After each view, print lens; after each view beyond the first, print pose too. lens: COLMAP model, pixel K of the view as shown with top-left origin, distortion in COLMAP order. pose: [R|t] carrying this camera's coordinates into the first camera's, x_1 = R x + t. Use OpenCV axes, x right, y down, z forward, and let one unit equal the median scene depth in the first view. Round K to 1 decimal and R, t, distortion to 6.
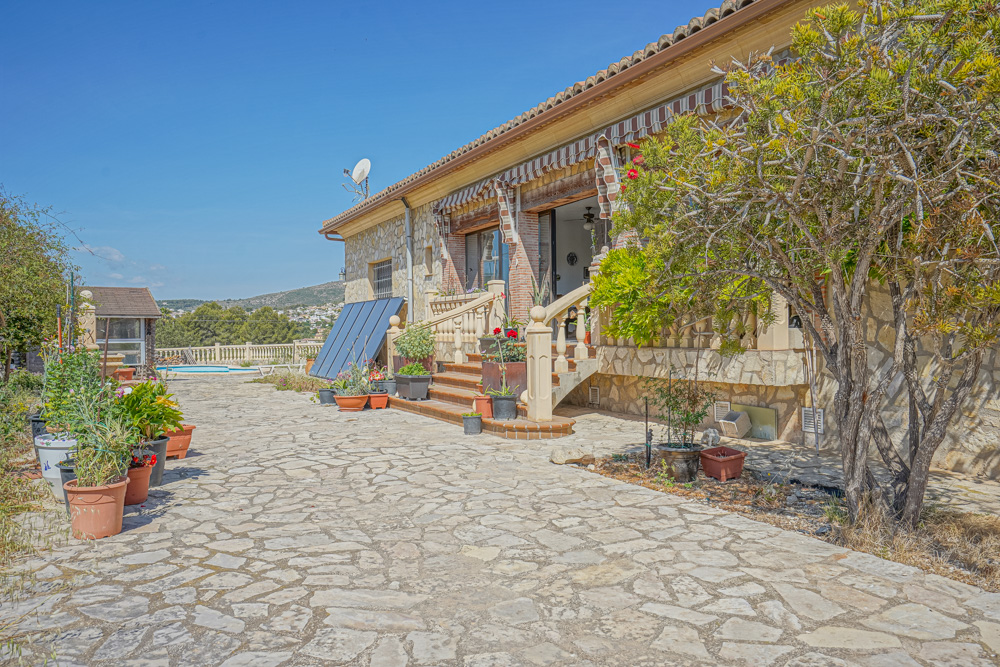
lens RADIAL K [[734.9, 0, 500.0], [0, 734.9, 333.5], [0, 0, 1]] dist [-0.001920, -0.000699]
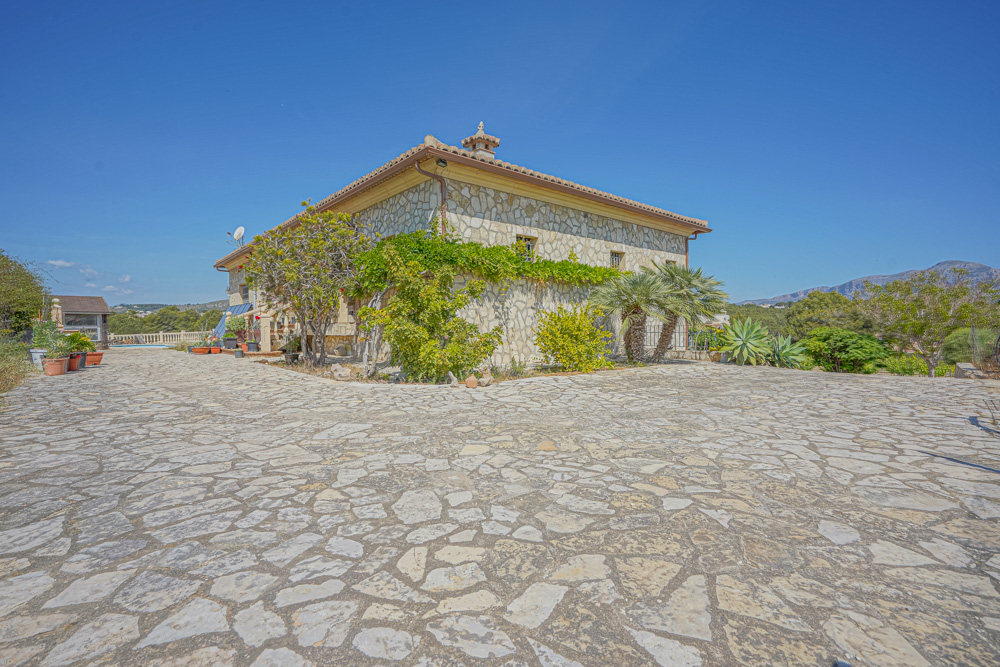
lens RADIAL K [[472.4, 0, 500.0], [0, 472.4, 333.5], [0, 0, 1]] dist [0.003723, 0.001128]
pose [[0.973784, -0.005733, 0.227403, 0.207521], [0.002852, 0.999911, 0.012996, 0.015667], [-0.227458, -0.012006, 0.973714, -0.346336]]
